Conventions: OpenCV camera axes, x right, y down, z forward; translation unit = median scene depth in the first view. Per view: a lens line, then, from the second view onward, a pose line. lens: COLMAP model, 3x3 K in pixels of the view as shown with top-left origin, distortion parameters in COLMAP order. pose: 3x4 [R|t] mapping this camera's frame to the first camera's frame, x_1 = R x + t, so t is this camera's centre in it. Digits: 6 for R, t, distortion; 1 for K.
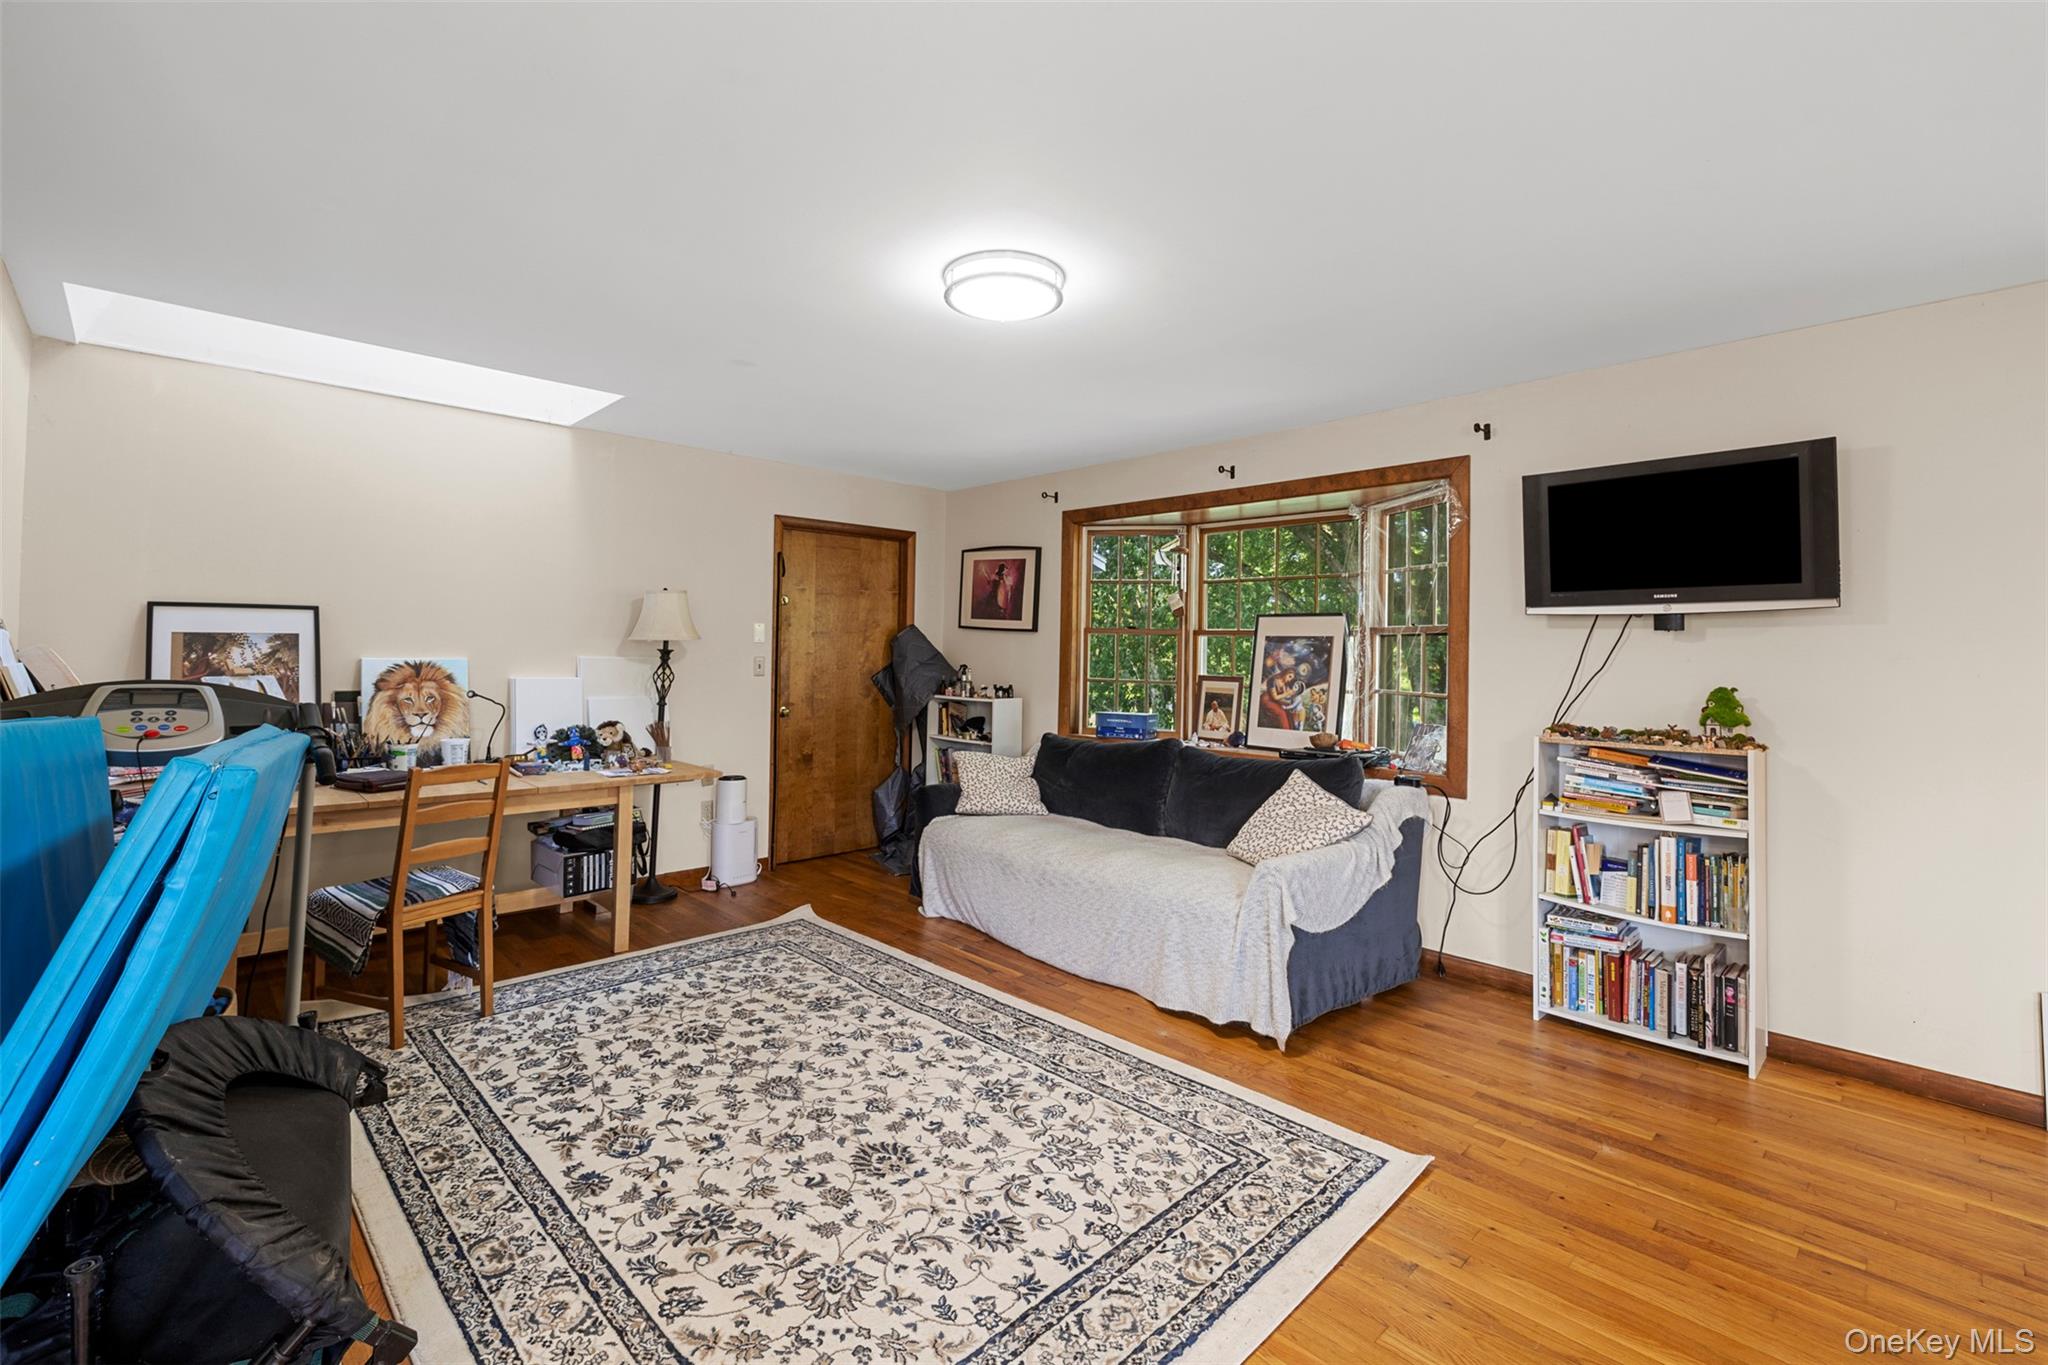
lens RADIAL K [[881.2, 0, 1074.1], [0, 881.2, 630.6], [0, 0, 1]] dist [0.001571, -0.000052]
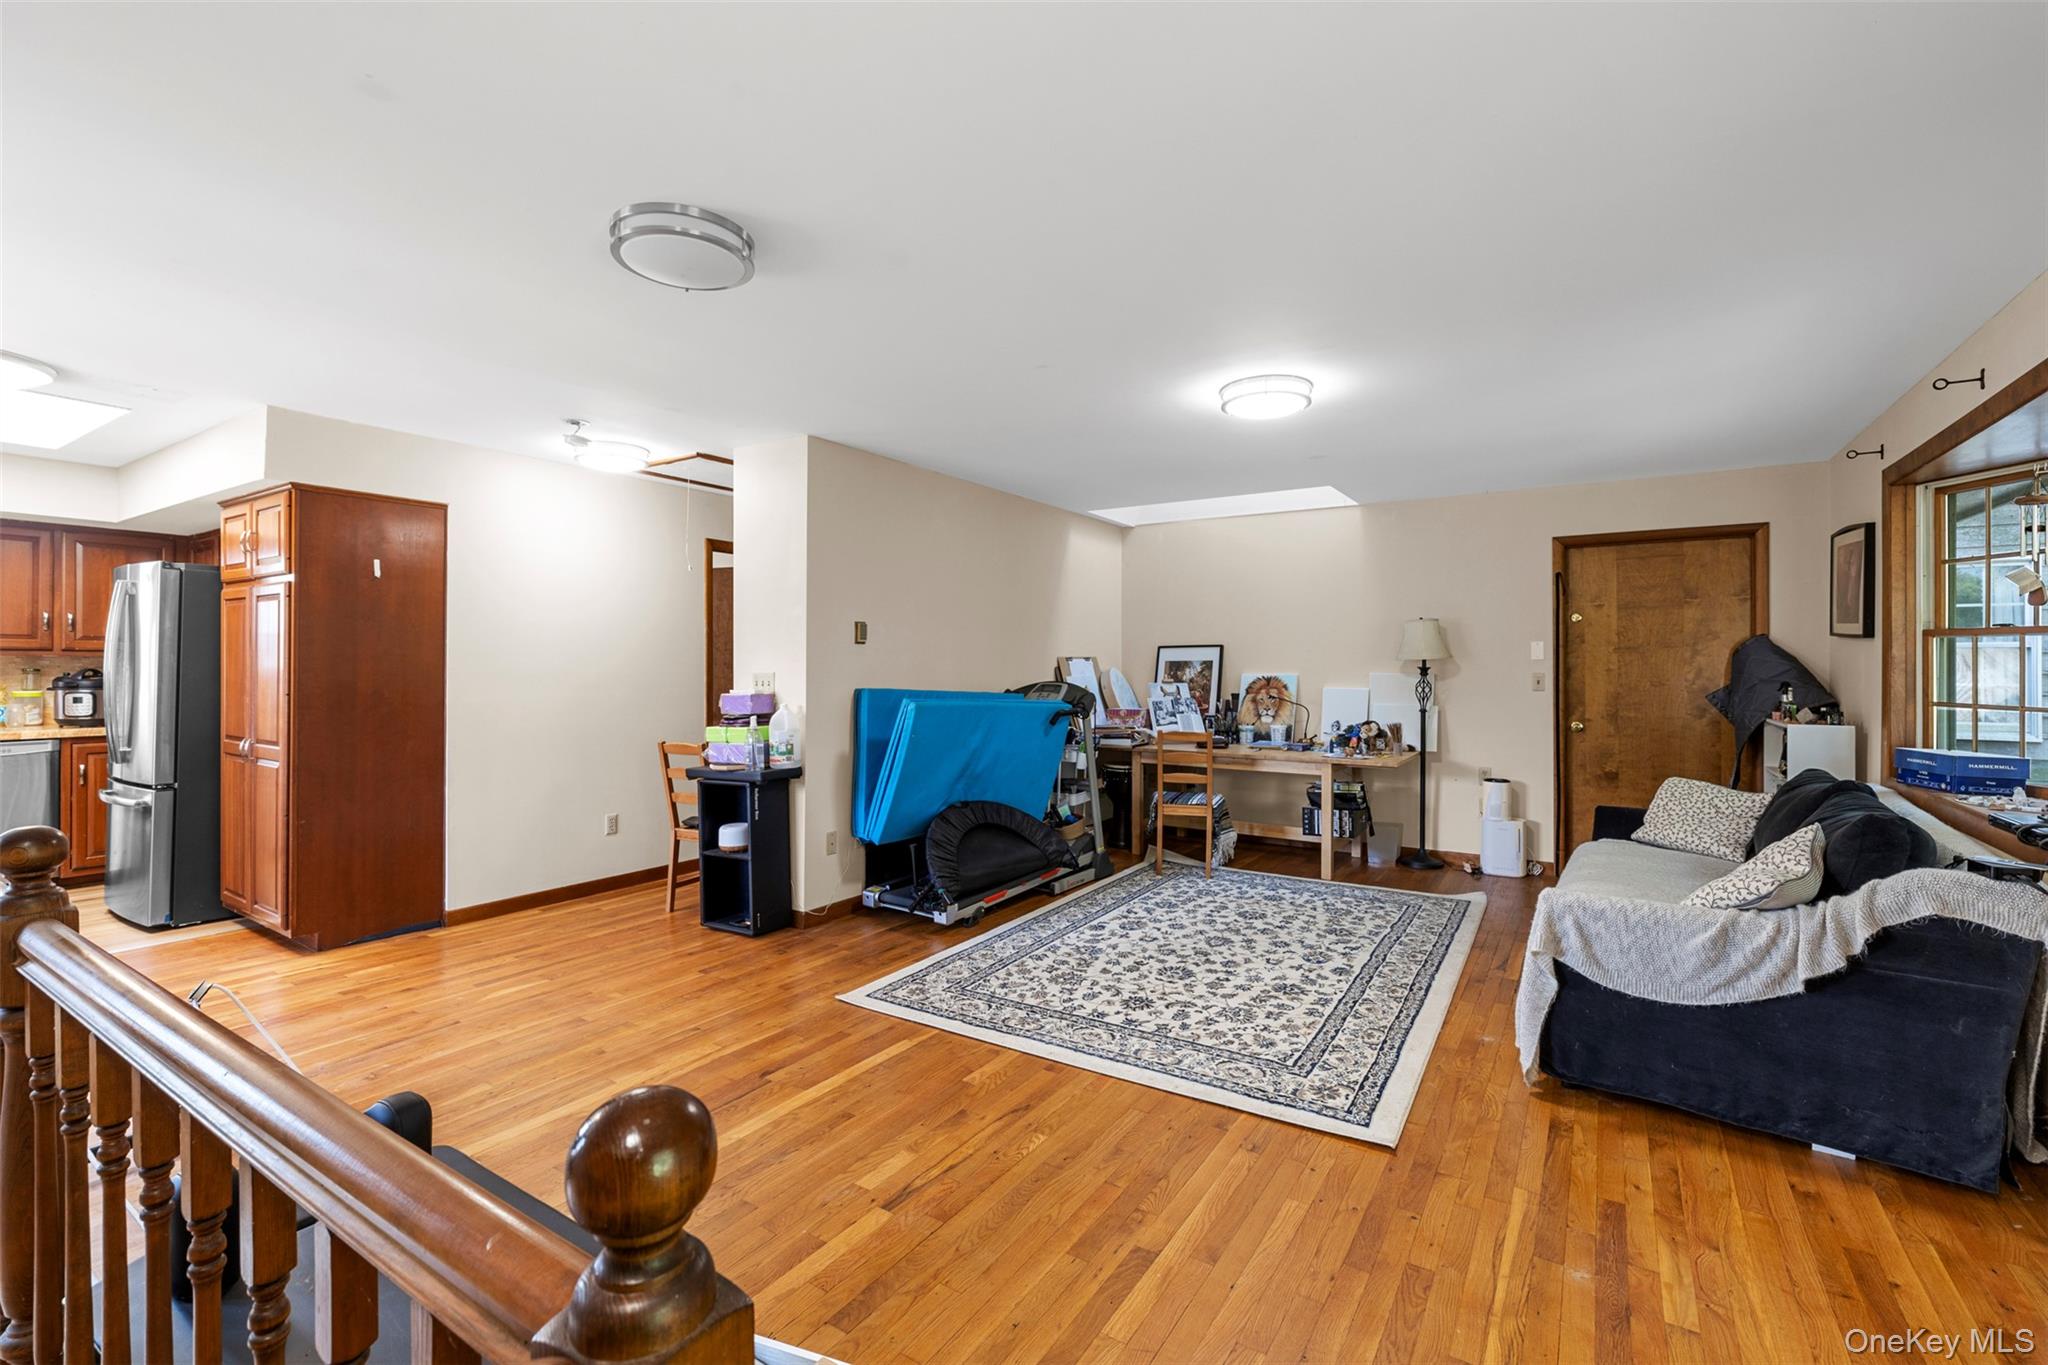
lens RADIAL K [[881.2, 0, 1023.5], [0, 881.2, 672.4], [0, 0, 1]] dist [0.001571, -0.000052]
pose [[0.235384, -0.006455, -0.971881, 1.088701], [0.027244, 0.999629, -0.000041, 0.024464], [0.971521, -0.026469, 0.235472, 0.287843]]
